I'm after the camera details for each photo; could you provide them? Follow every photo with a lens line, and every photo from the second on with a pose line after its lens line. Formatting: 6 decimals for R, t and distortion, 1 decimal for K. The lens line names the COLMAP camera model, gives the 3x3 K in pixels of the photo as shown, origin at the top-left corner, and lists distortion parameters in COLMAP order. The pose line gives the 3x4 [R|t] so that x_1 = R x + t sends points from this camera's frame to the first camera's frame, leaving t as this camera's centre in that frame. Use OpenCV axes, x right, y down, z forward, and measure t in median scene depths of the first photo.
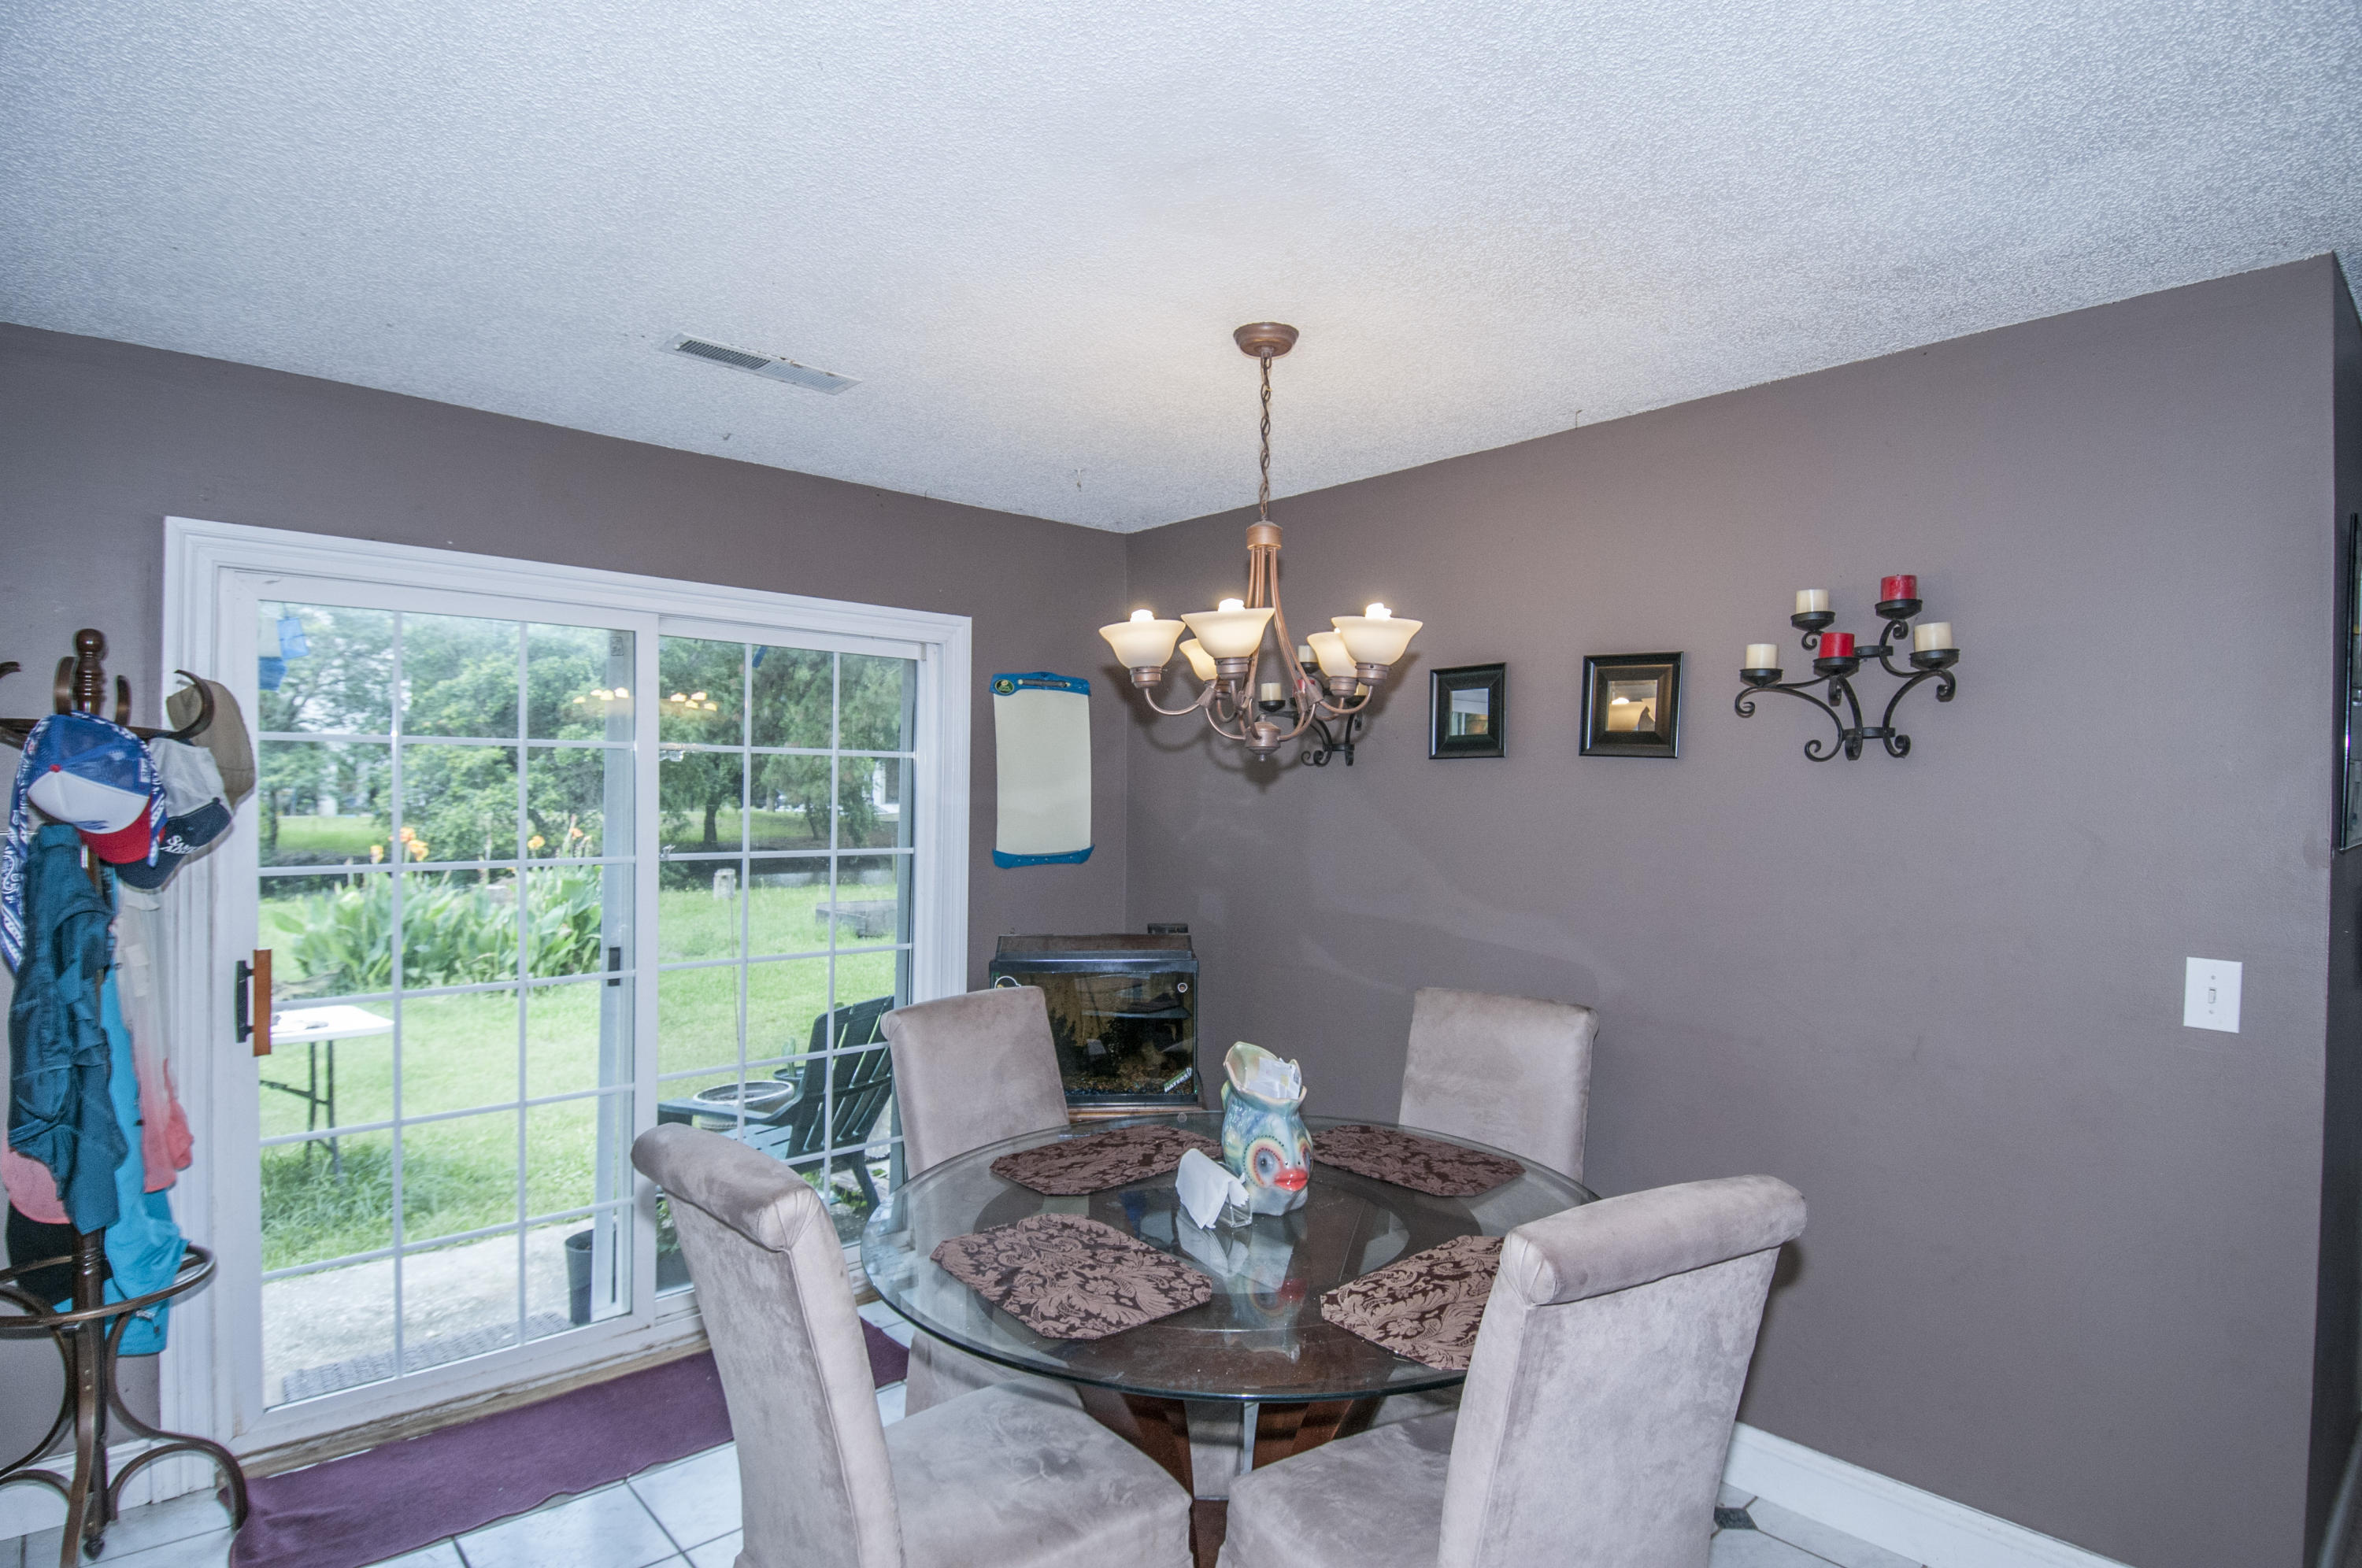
lens RADIAL K [[1206.5, 0, 1197.3], [0, 1206.5, 790.7], [0, 0, 1]] dist [0.013335, -0.000863]
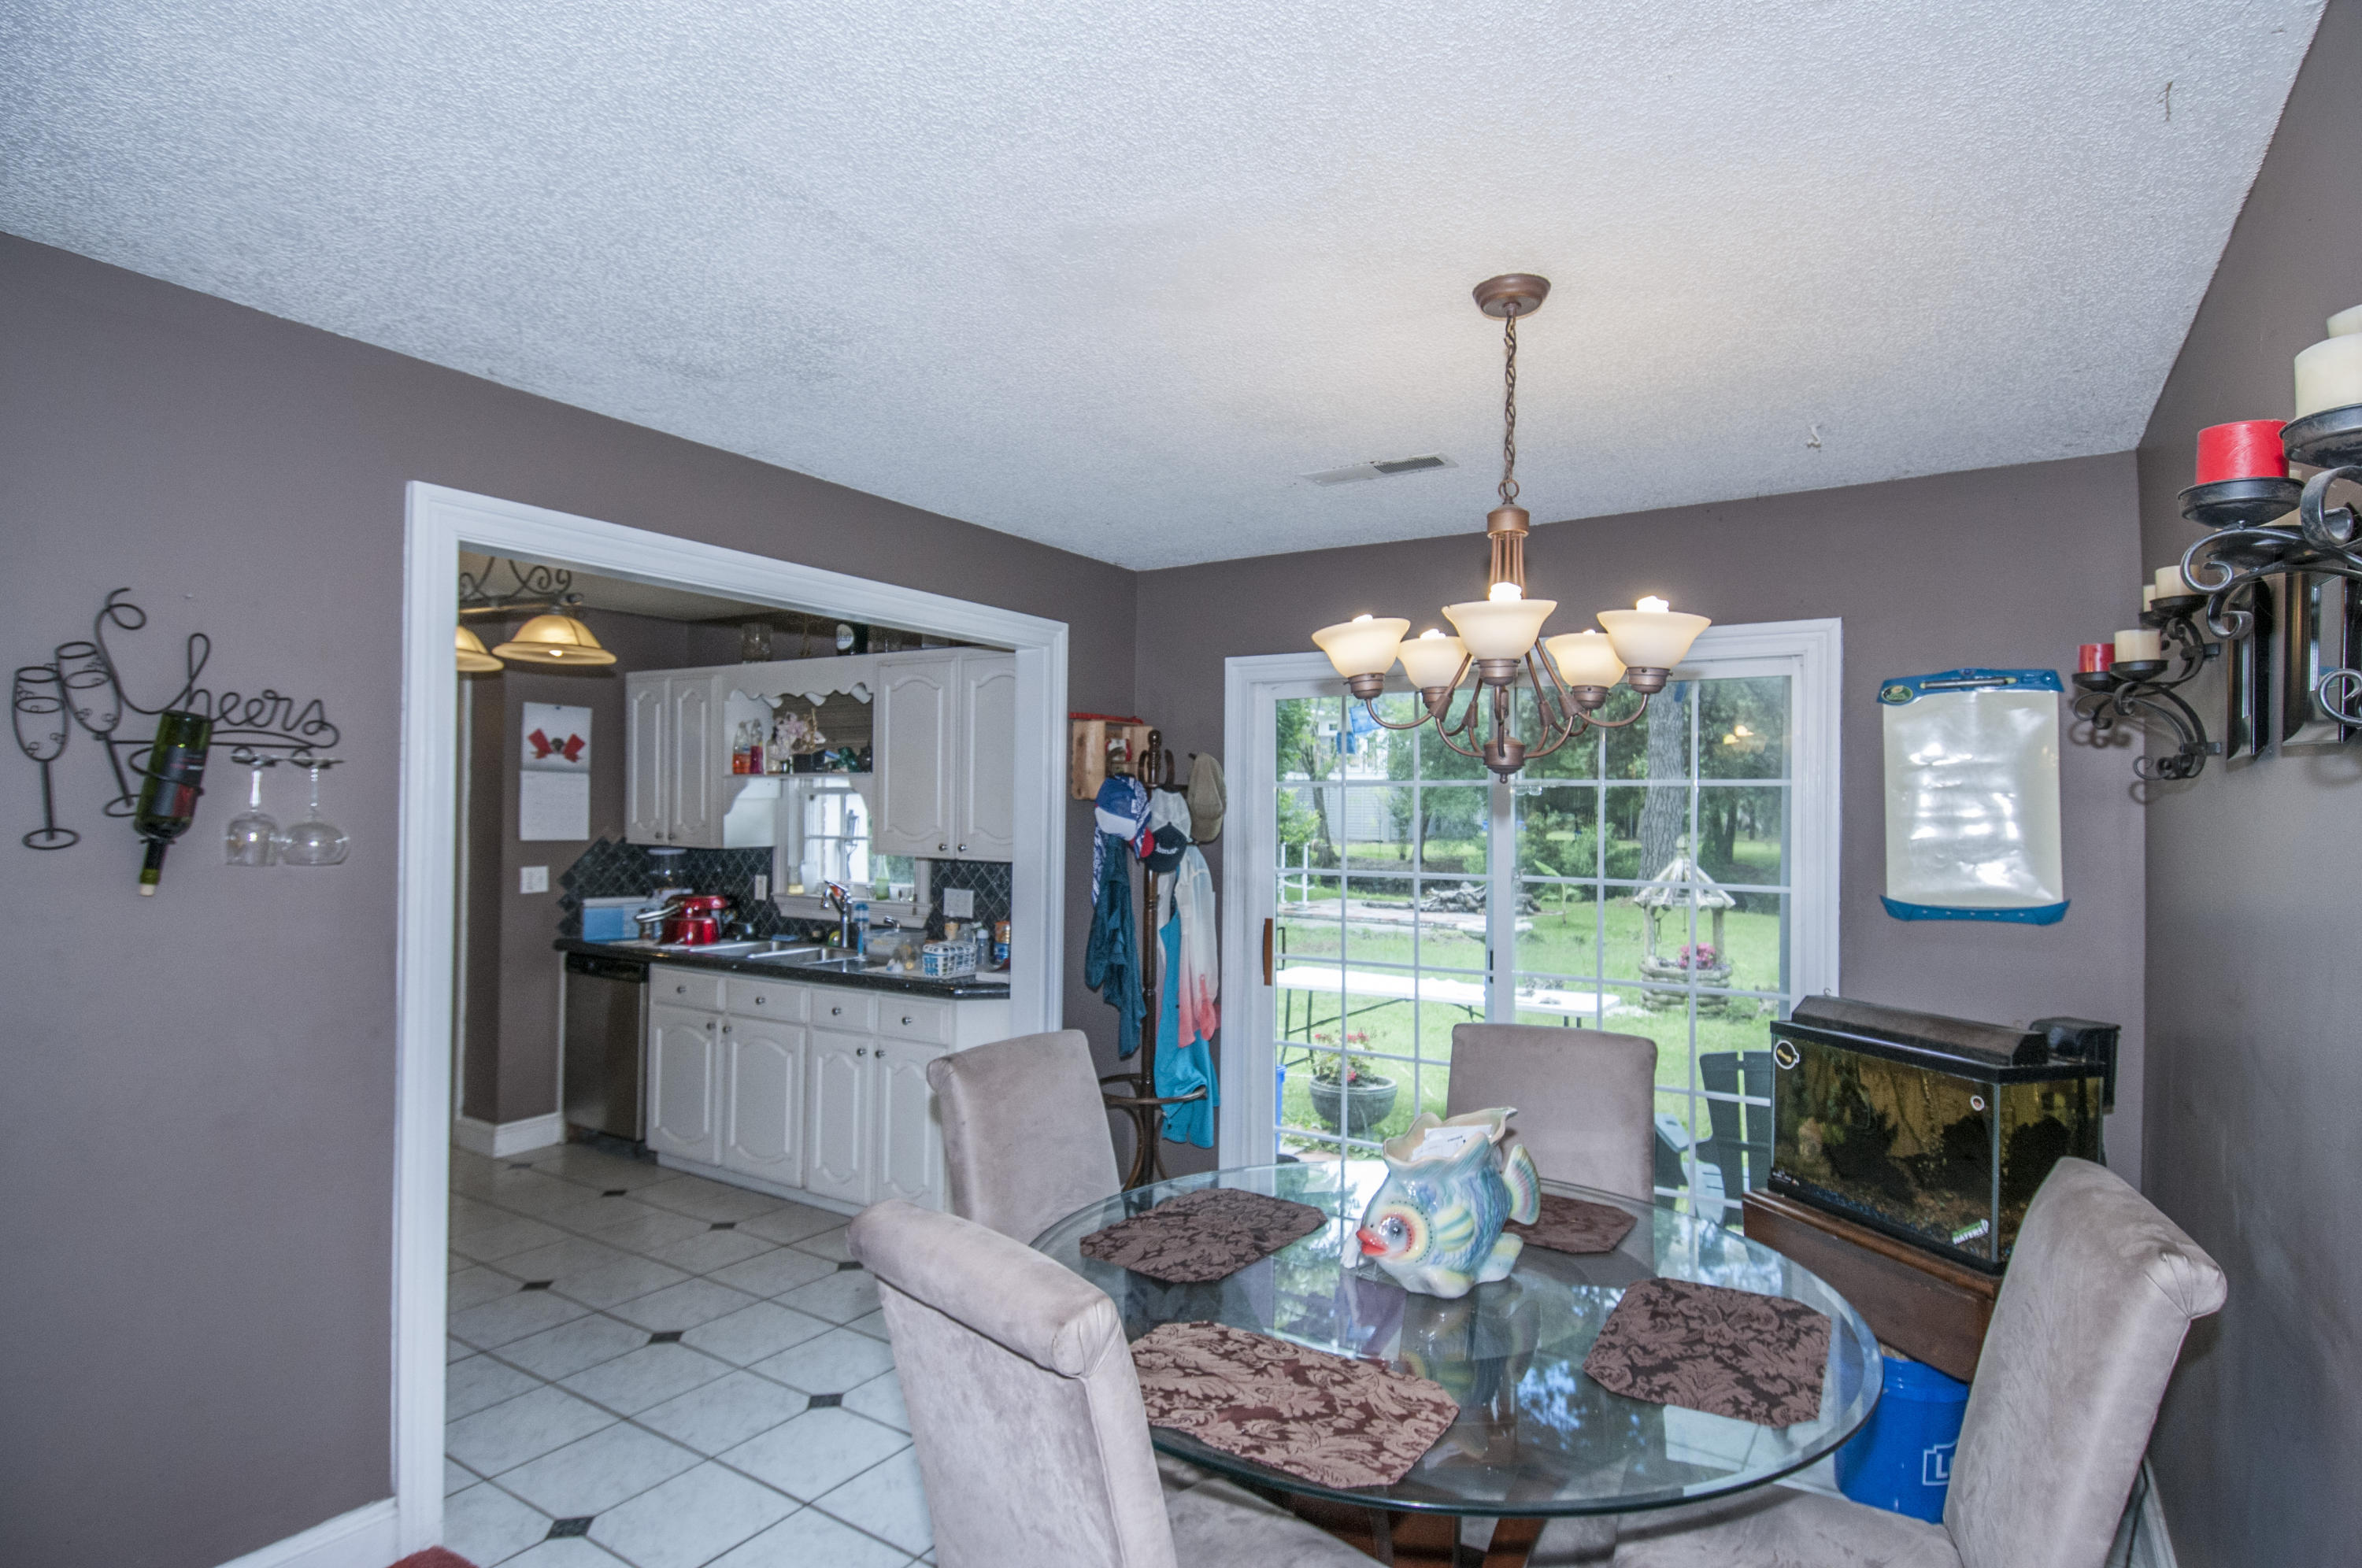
lens RADIAL K [[1206.5, 0, 1197.3], [0, 1206.5, 790.7], [0, 0, 1]] dist [0.013335, -0.000863]
pose [[0.262516, -0.020969, -0.964700, 0.683306], [-0.006771, 0.999699, -0.023572, 0.000994], [0.964904, 0.012720, 0.262295, 0.458597]]
